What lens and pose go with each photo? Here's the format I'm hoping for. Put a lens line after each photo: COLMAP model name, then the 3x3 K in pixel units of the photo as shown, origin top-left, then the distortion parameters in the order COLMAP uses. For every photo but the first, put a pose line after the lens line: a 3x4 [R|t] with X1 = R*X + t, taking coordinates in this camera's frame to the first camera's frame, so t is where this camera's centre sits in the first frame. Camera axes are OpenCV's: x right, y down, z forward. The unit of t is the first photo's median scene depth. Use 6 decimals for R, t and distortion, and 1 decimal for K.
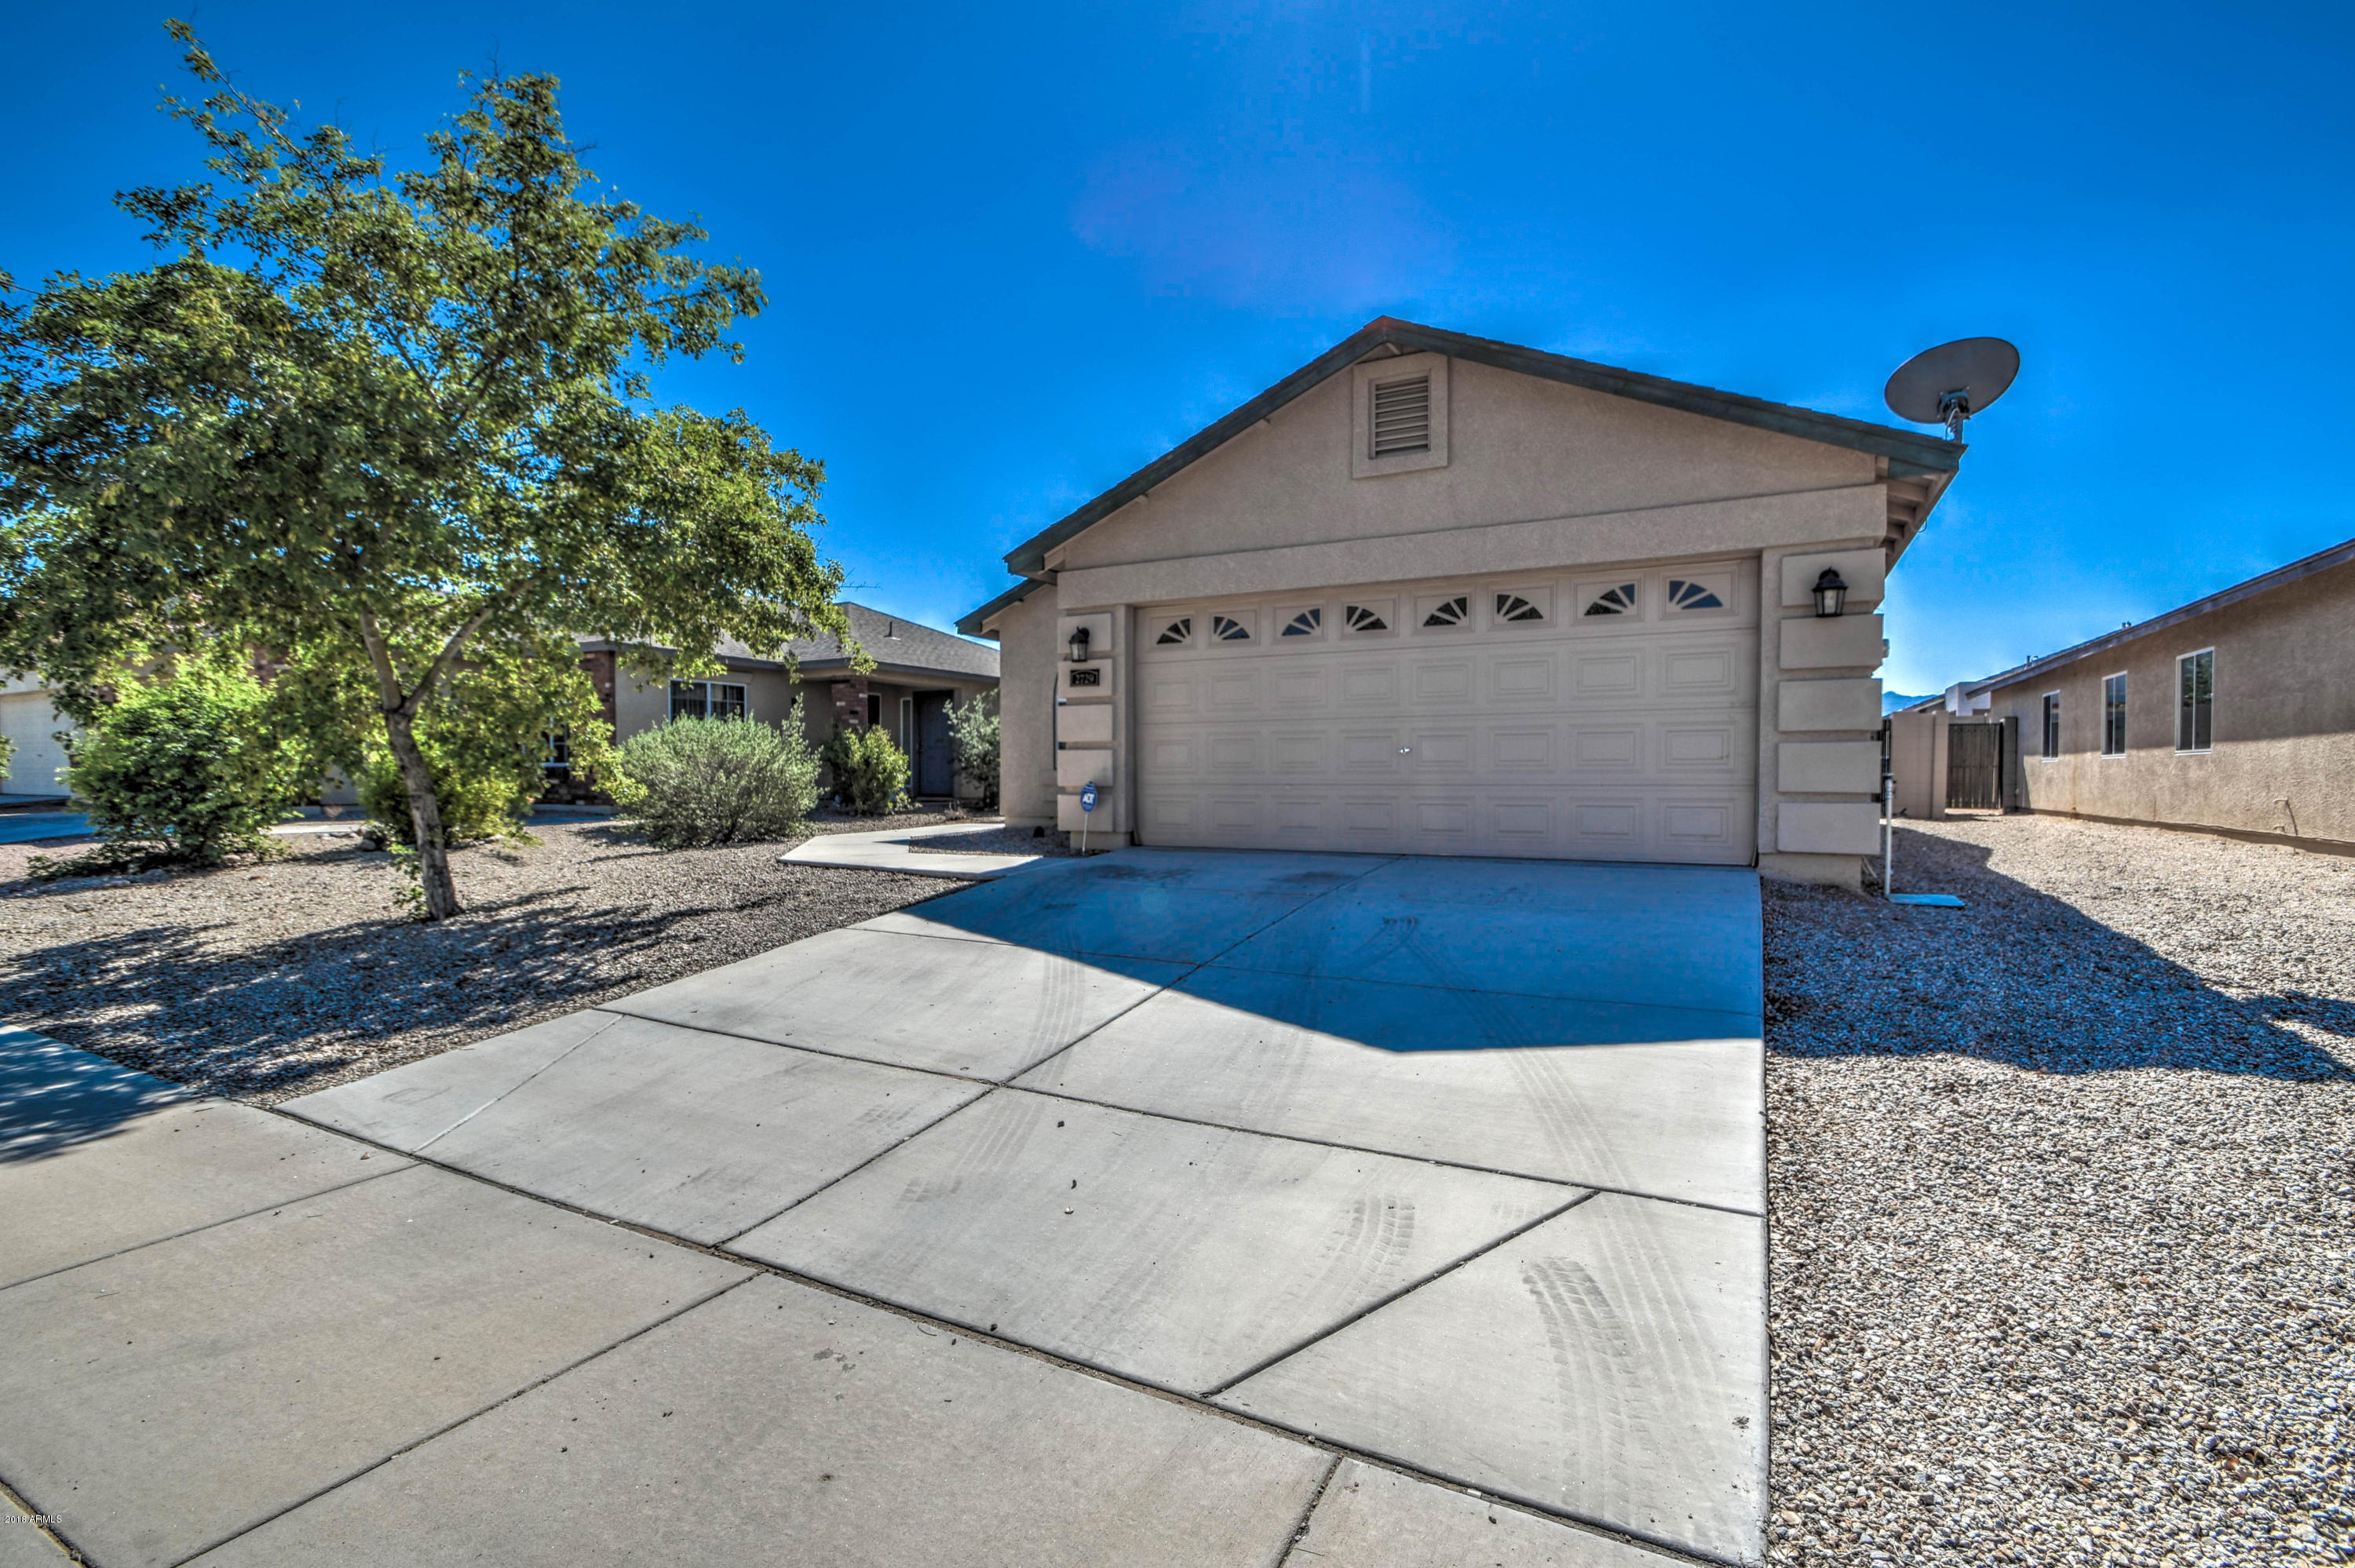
lens RADIAL K [[1056.6, 0, 1158.8], [0, 1056.6, 789.4], [0, 0, 1]] dist [-0.004910, -0.003432]
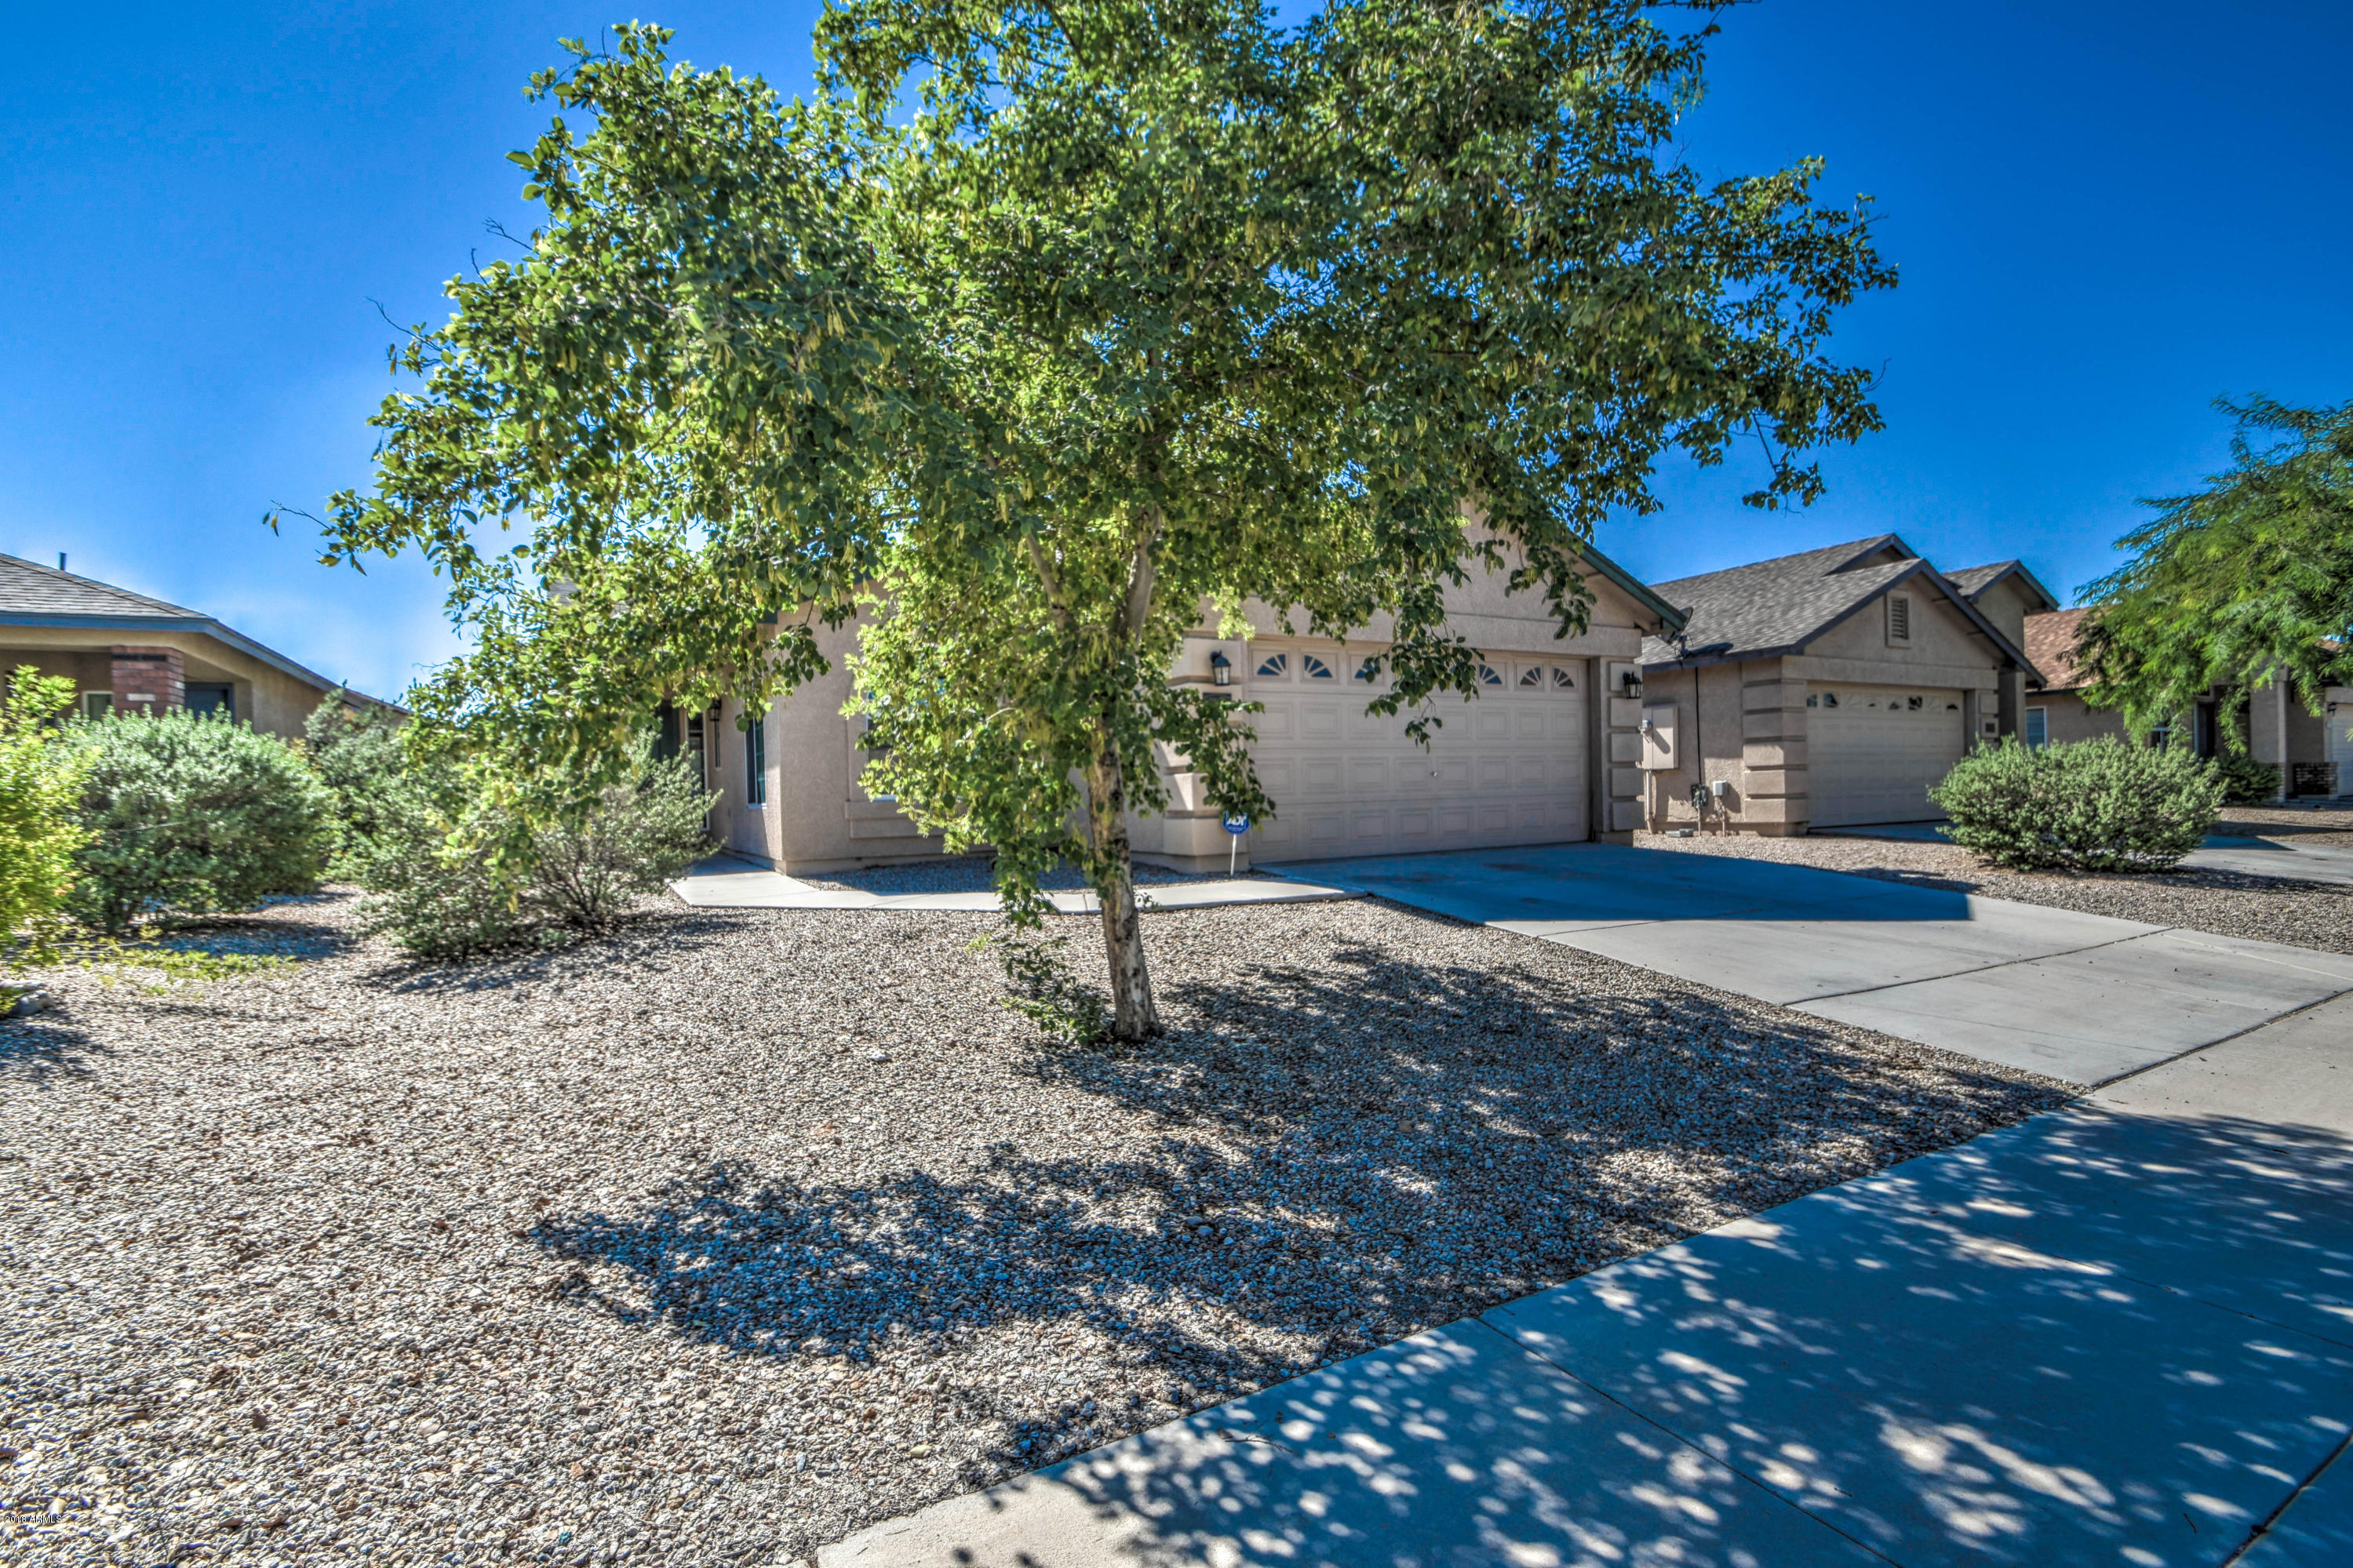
lens RADIAL K [[1055.7, 0, 1151.7], [0, 1055.7, 786.3], [0, 0, 1]] dist [-0.004910, -0.003432]
pose [[0.543001, -0.005948, 0.839711, -1.101927], [0.038464, 0.999102, -0.017796, -0.010724], [-0.838851, 0.041962, 0.542742, 0.592821]]
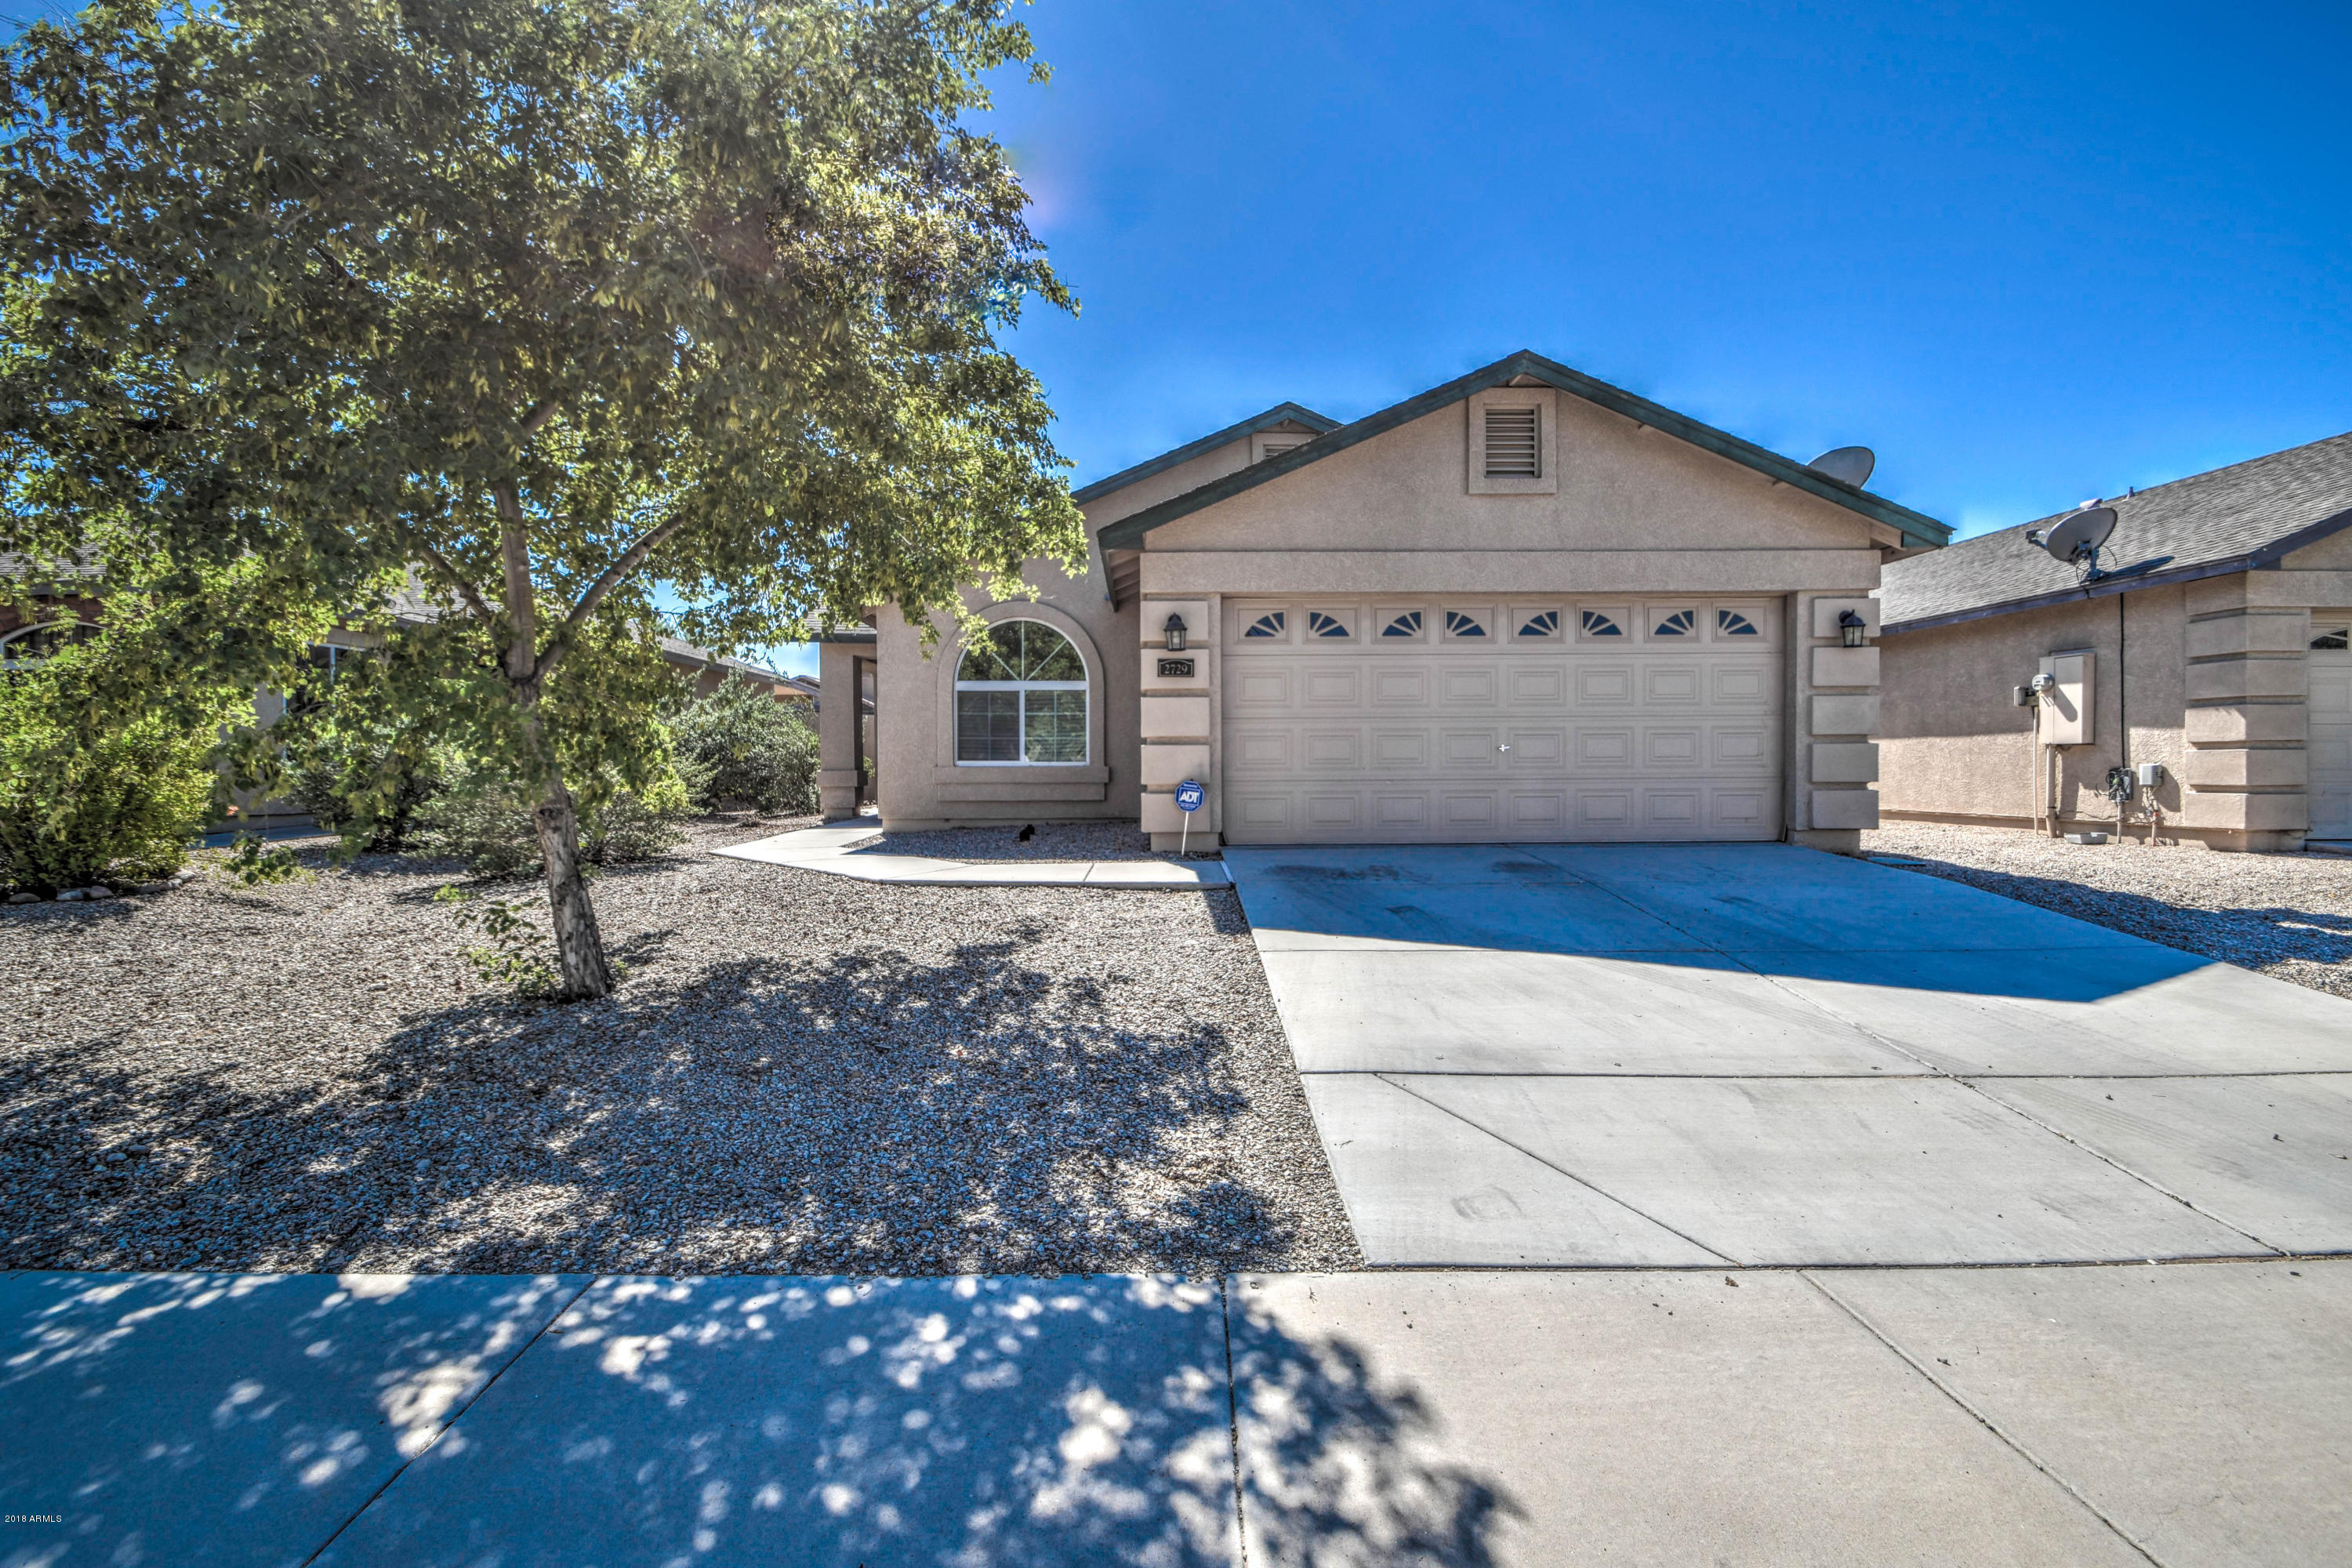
lens RADIAL K [[1055.4, 0, 1154.3], [0, 1055.4, 775.1], [0, 0, 1]] dist [-0.004910, -0.003432]
pose [[0.880369, -0.007818, 0.474225, -0.615963], [0.011203, 0.999928, -0.004313, -0.008191], [-0.474158, 0.009110, 0.880393, 0.217004]]
